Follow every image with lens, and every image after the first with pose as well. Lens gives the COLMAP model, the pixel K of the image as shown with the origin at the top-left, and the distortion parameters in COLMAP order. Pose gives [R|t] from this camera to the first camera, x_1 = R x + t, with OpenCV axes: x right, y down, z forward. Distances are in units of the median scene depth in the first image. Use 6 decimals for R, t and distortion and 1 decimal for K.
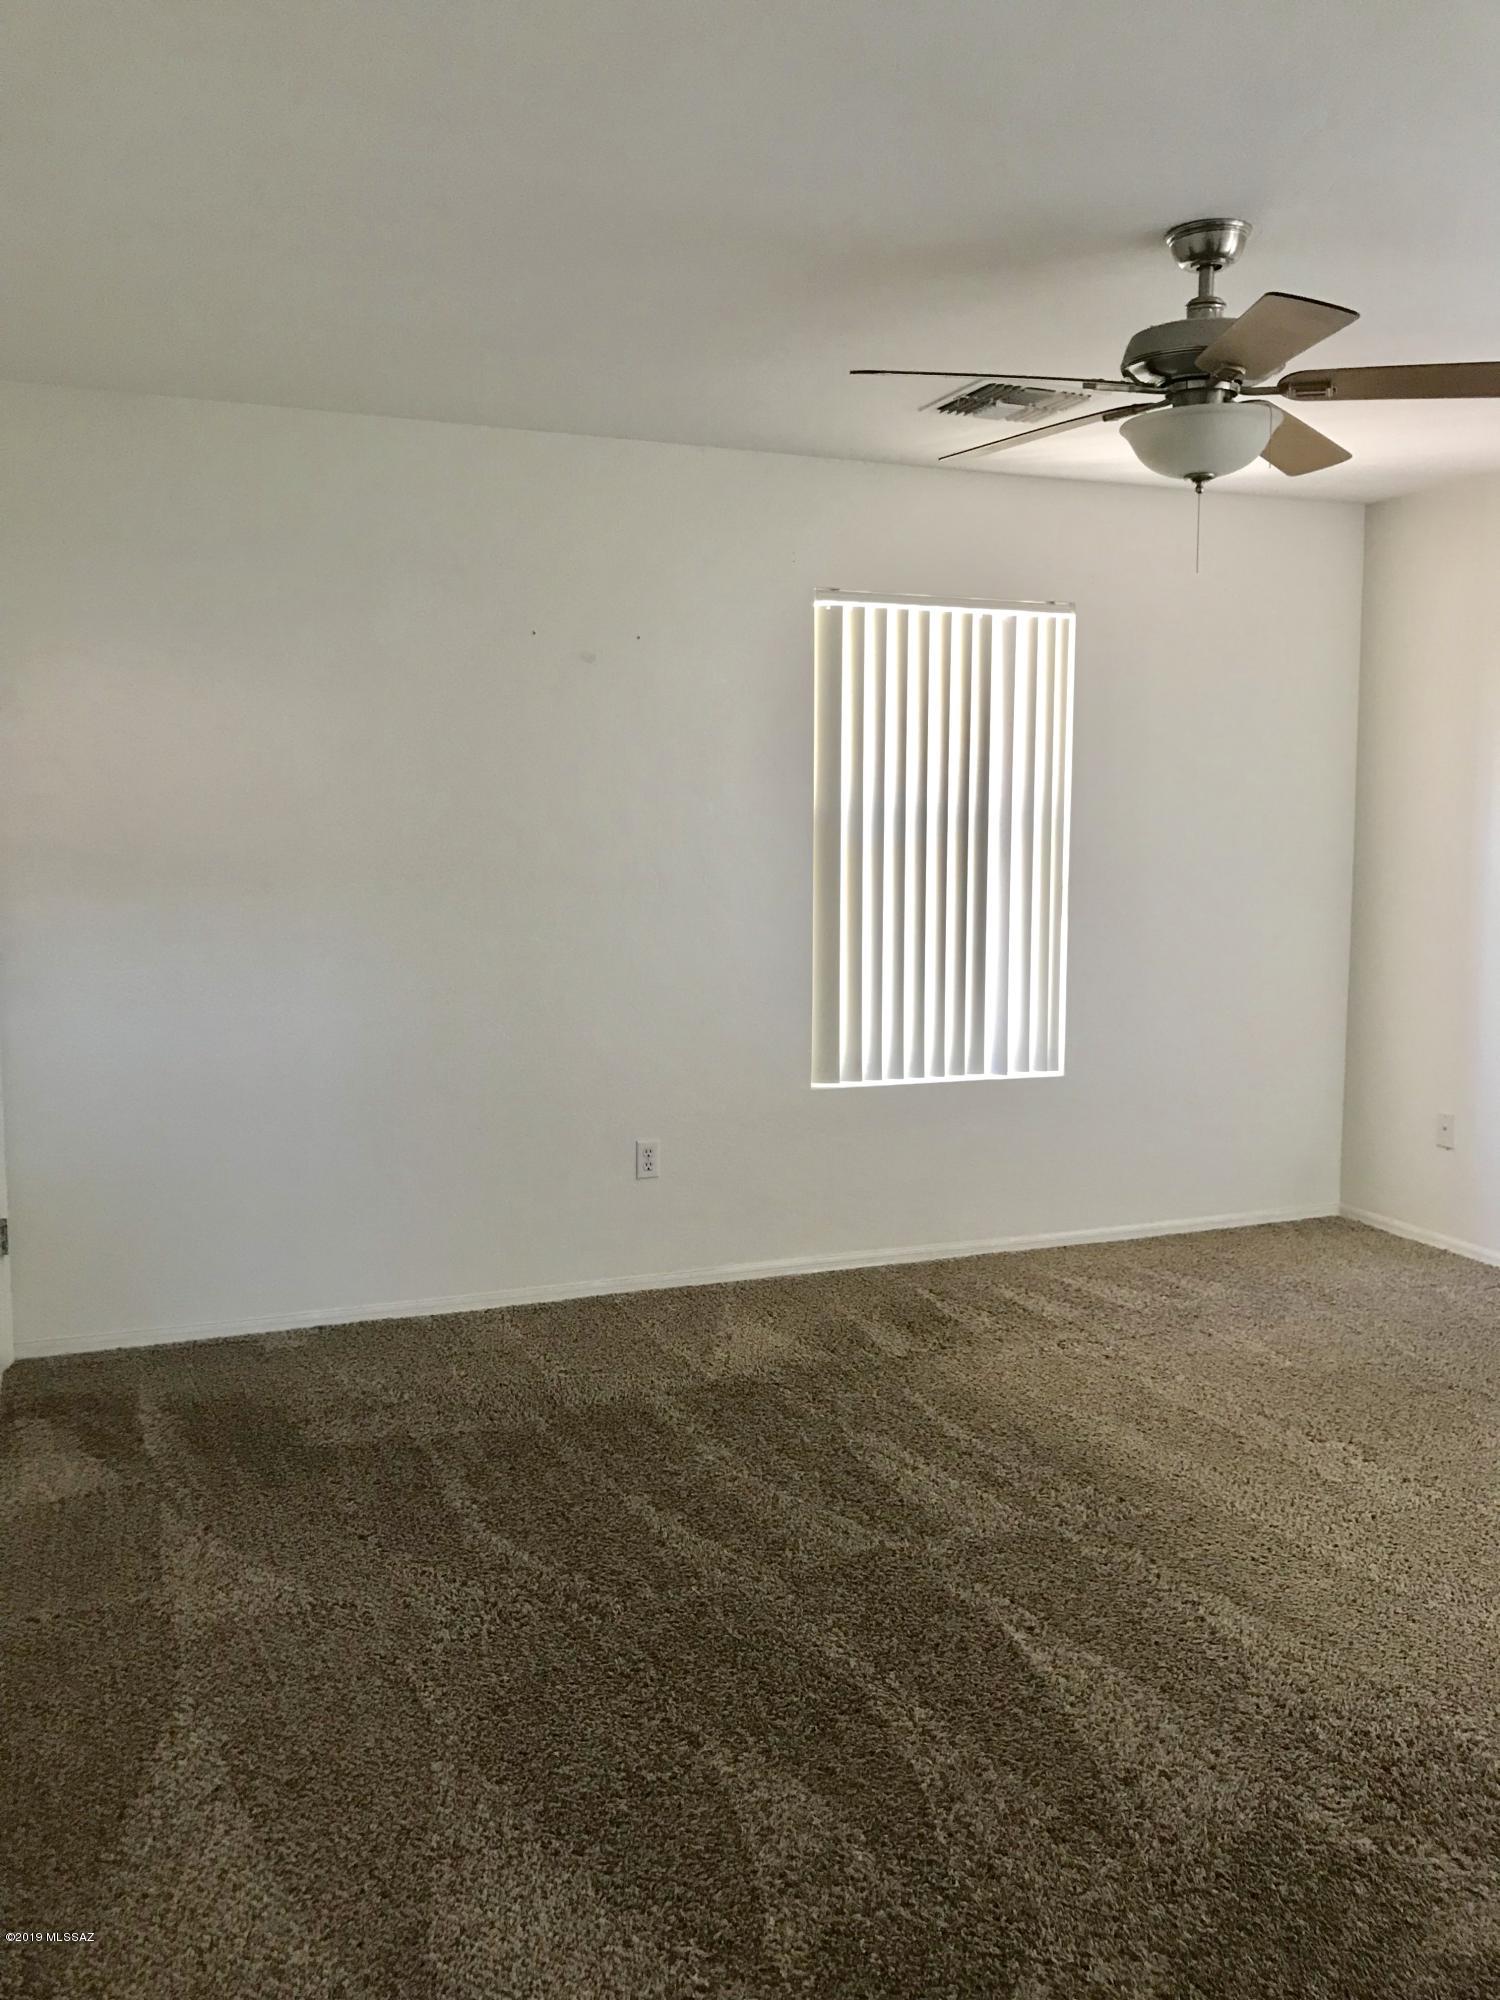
lens RADIAL K [[1646.5, 0, 747.4], [0, 1646.5, 989.2], [0, 0, 1]] dist [0.011096, -0.010567]
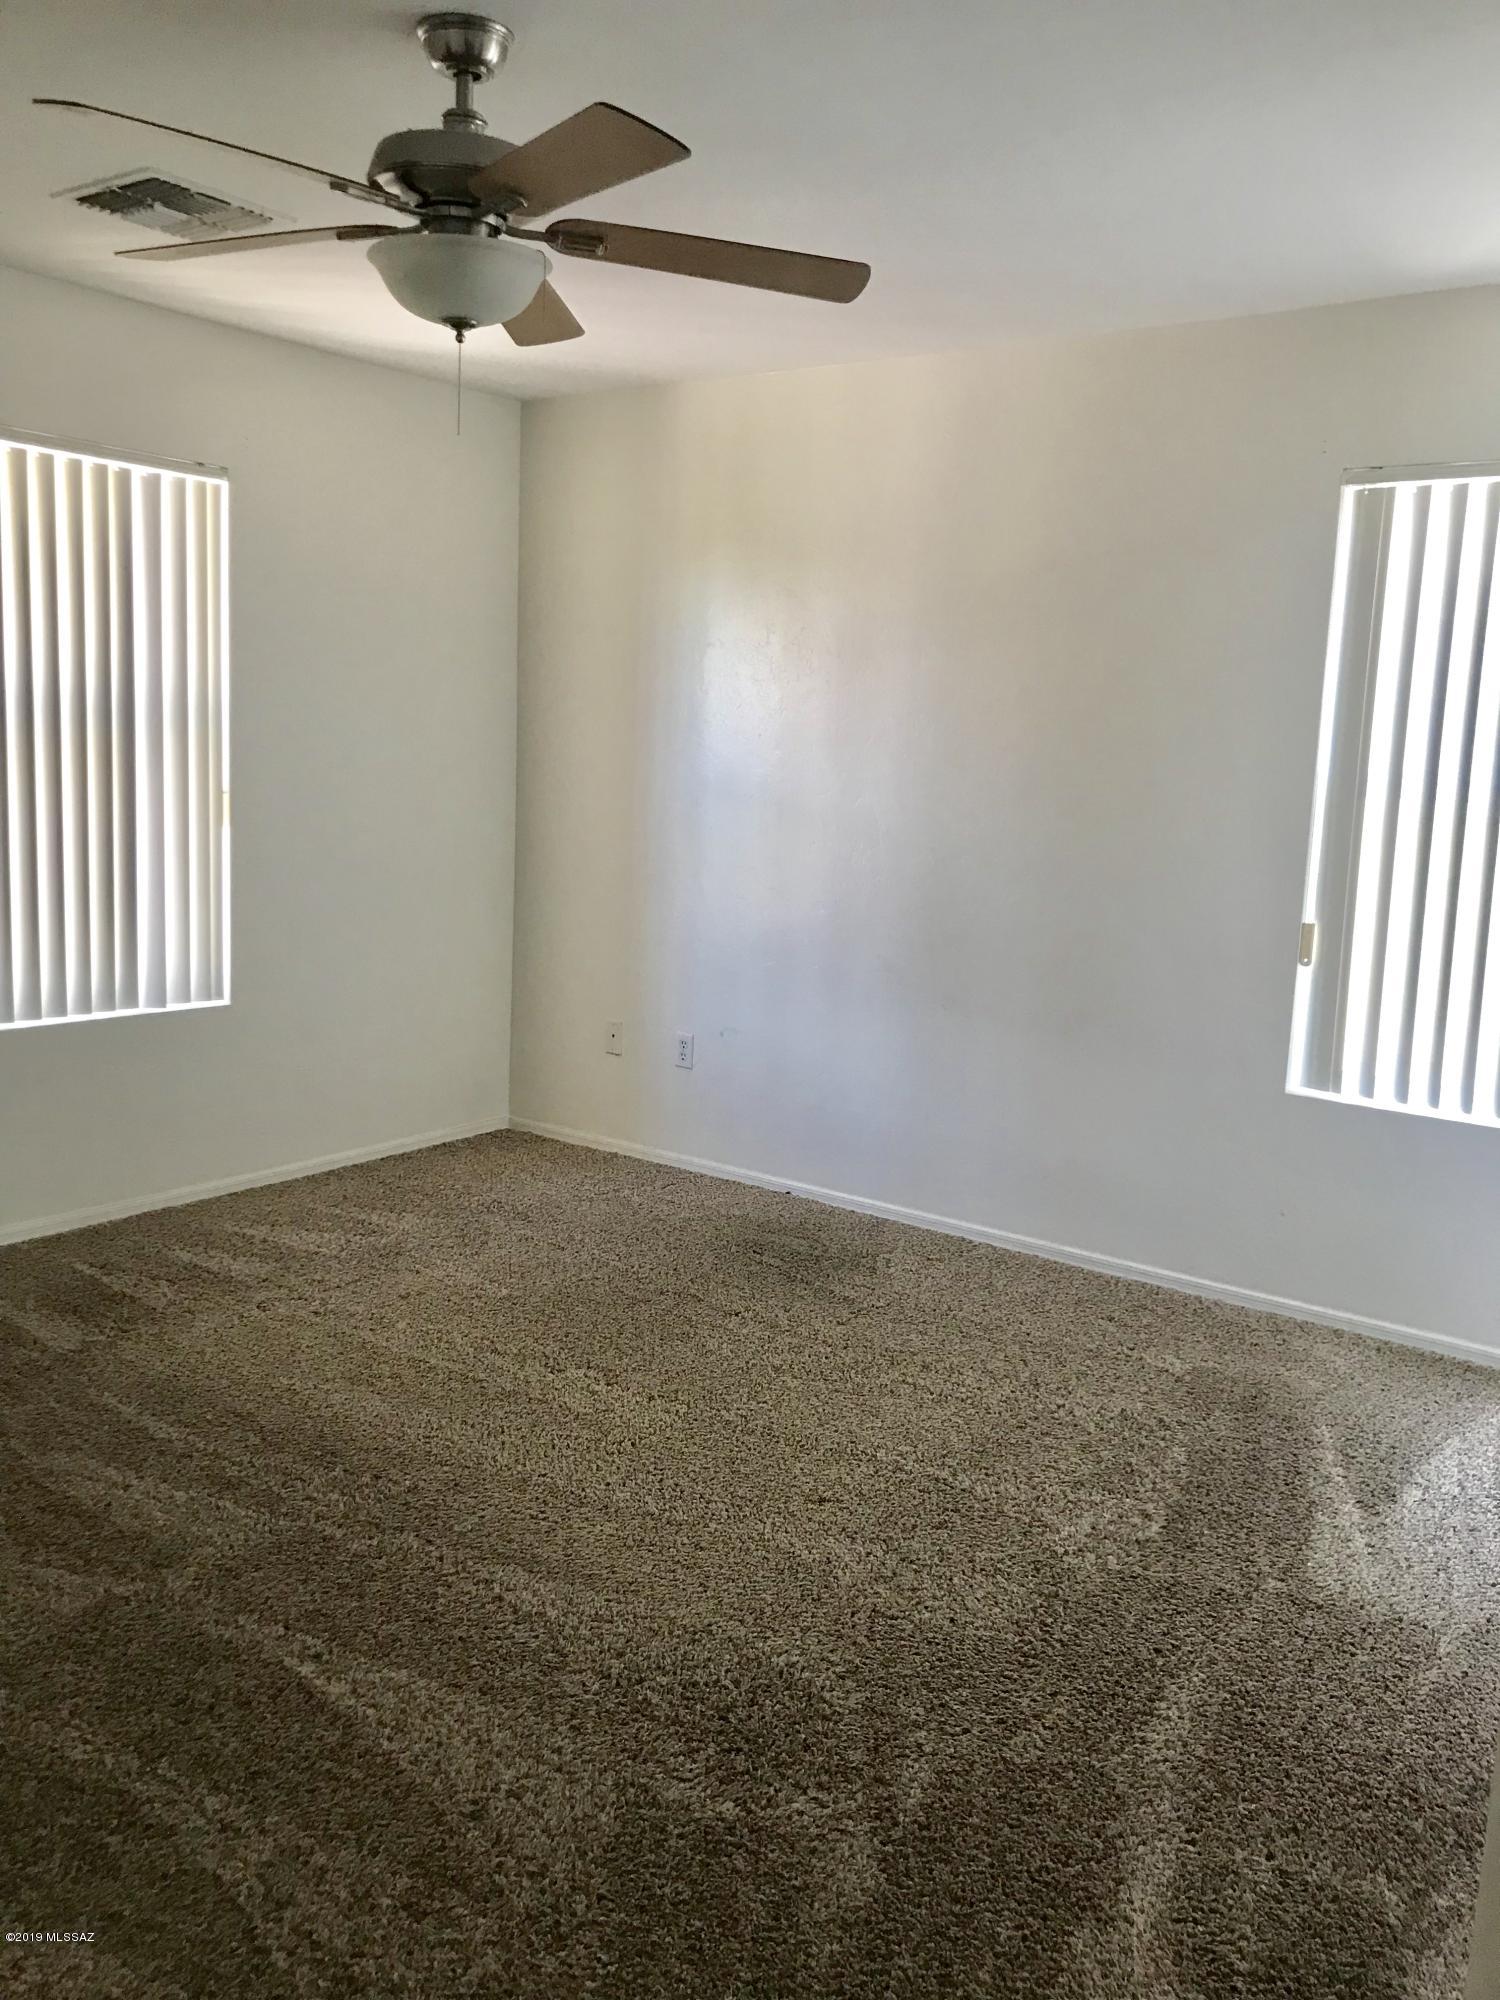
lens RADIAL K [[1646.5, 0, 745.8], [0, 1646.5, 1001.1], [0, 0, 1]] dist [0.011096, -0.010567]
pose [[0.849263, -0.053319, 0.525271, -0.069394], [0.019364, 0.997364, 0.069932, -0.011286], [-0.527615, -0.049219, 0.848057, 0.154568]]
